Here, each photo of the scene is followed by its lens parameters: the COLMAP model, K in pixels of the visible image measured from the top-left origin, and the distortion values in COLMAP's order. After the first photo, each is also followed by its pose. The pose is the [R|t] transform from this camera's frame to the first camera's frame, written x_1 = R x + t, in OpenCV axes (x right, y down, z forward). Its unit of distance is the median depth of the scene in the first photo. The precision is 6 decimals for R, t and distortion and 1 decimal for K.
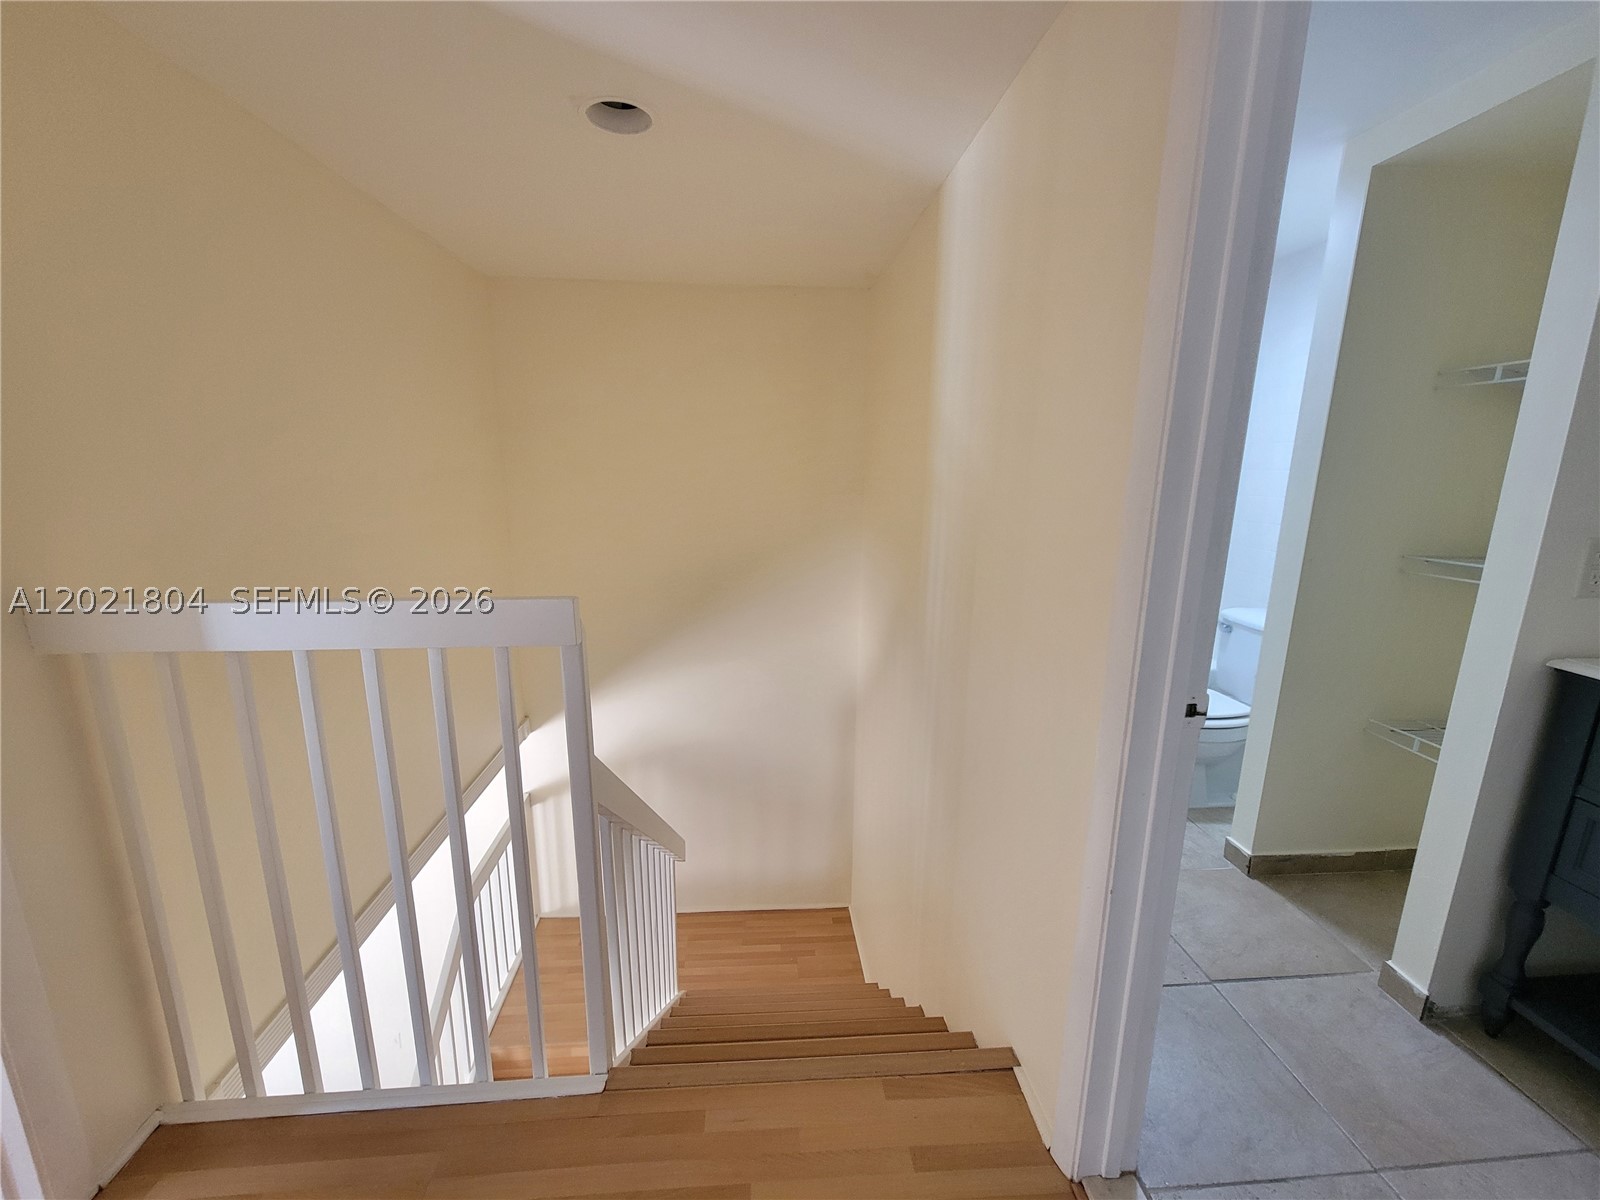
lens RADIAL K [[653.8, 0, 804.2], [0, 653.8, 602.9], [0, 0, 1]] dist [0.000607, -0.000121]
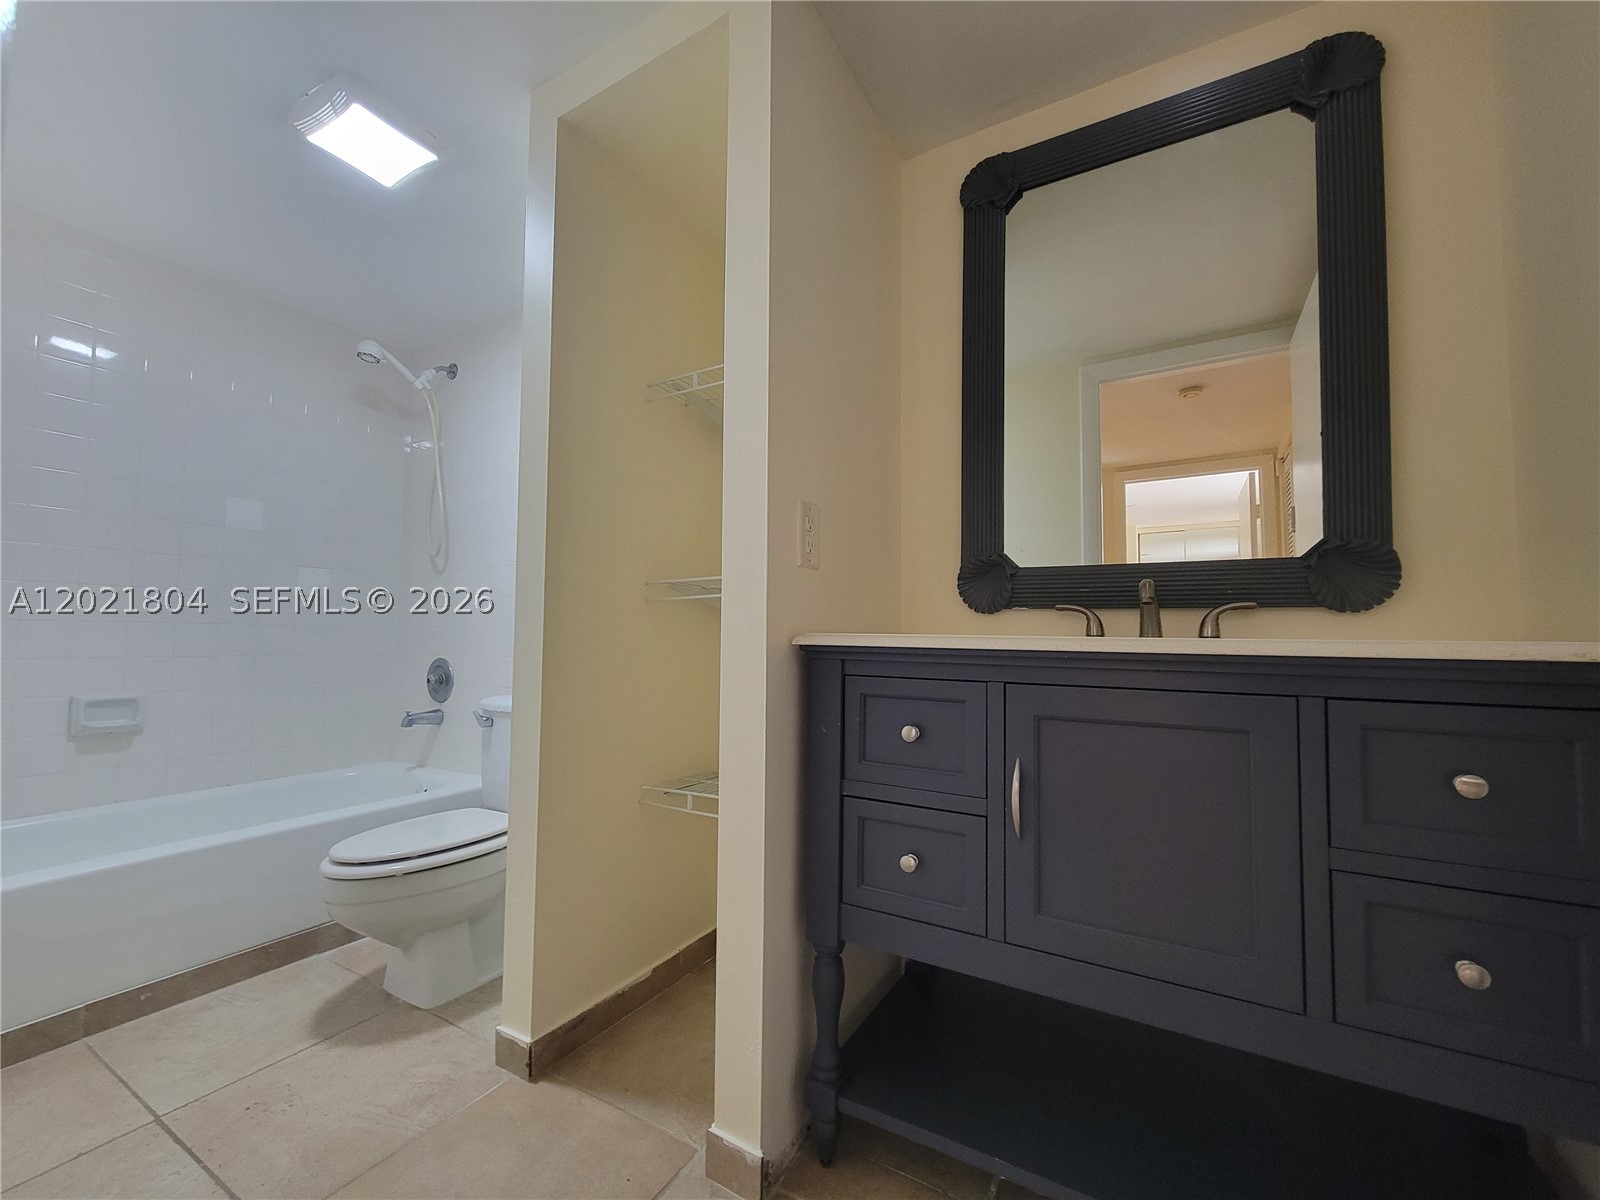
lens RADIAL K [[653.8, 0, 800.6], [0, 653.8, 604.1], [0, 0, 1]] dist [0.000607, -0.000121]
pose [[0.561695, 0.035222, 0.826594, 0.324921], [0.173690, 0.971808, -0.159437, 0.131031], [-0.808907, 0.233126, 0.539742, 0.384589]]
